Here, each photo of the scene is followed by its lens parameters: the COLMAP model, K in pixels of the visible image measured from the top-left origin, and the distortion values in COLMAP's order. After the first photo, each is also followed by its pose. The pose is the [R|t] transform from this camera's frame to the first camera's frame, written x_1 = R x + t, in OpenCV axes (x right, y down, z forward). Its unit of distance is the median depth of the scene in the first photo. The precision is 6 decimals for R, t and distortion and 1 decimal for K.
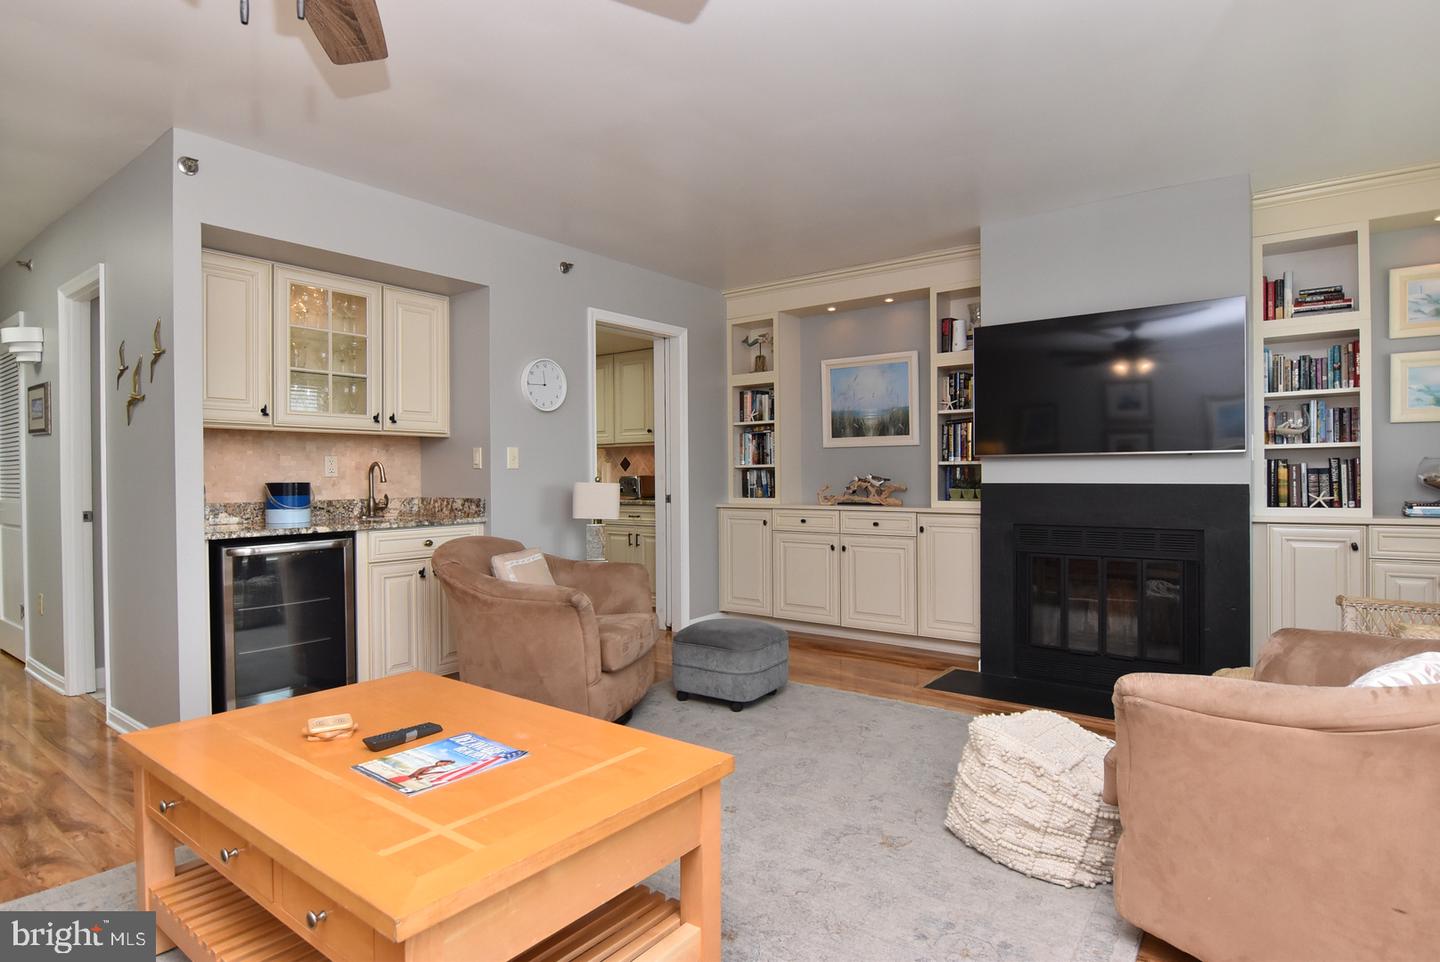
lens RADIAL K [[778.9, 0, 720.0], [0, 778.9, 481.0], [0, 0, 1]] dist [-0.001044, -0.000249]
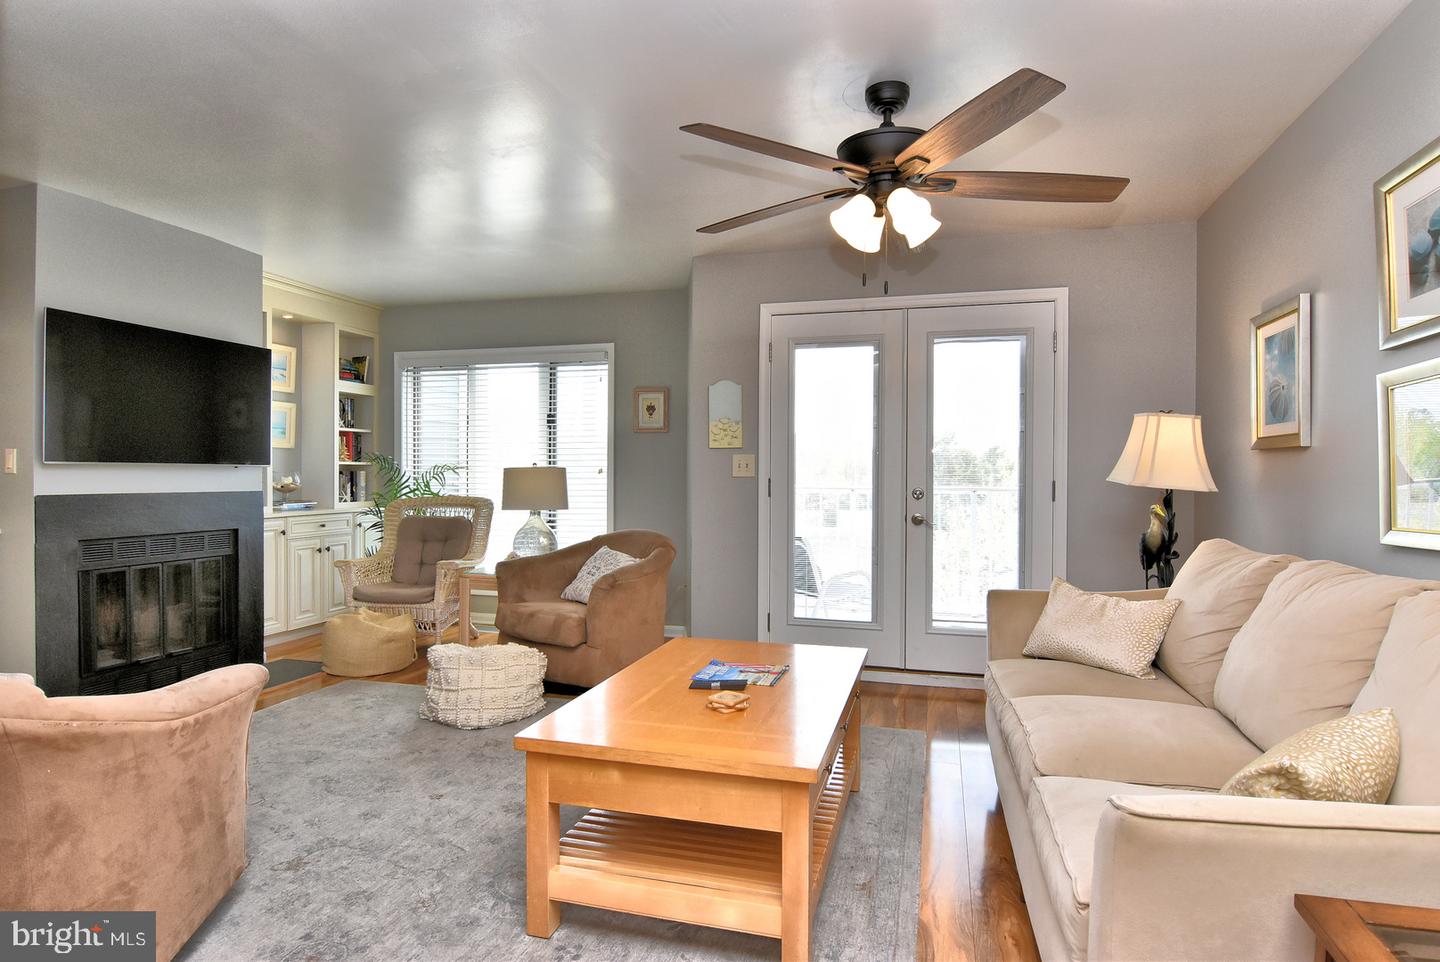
lens RADIAL K [[778.9, 0, 720.0], [0, 778.9, 481.0], [0, 0, 1]] dist [-0.001044, -0.000249]
pose [[-0.378461, -0.010217, 0.925561, -0.989328], [0.016025, 0.999717, 0.017588, -0.027060], [-0.925478, 0.021489, -0.378190, 0.904172]]
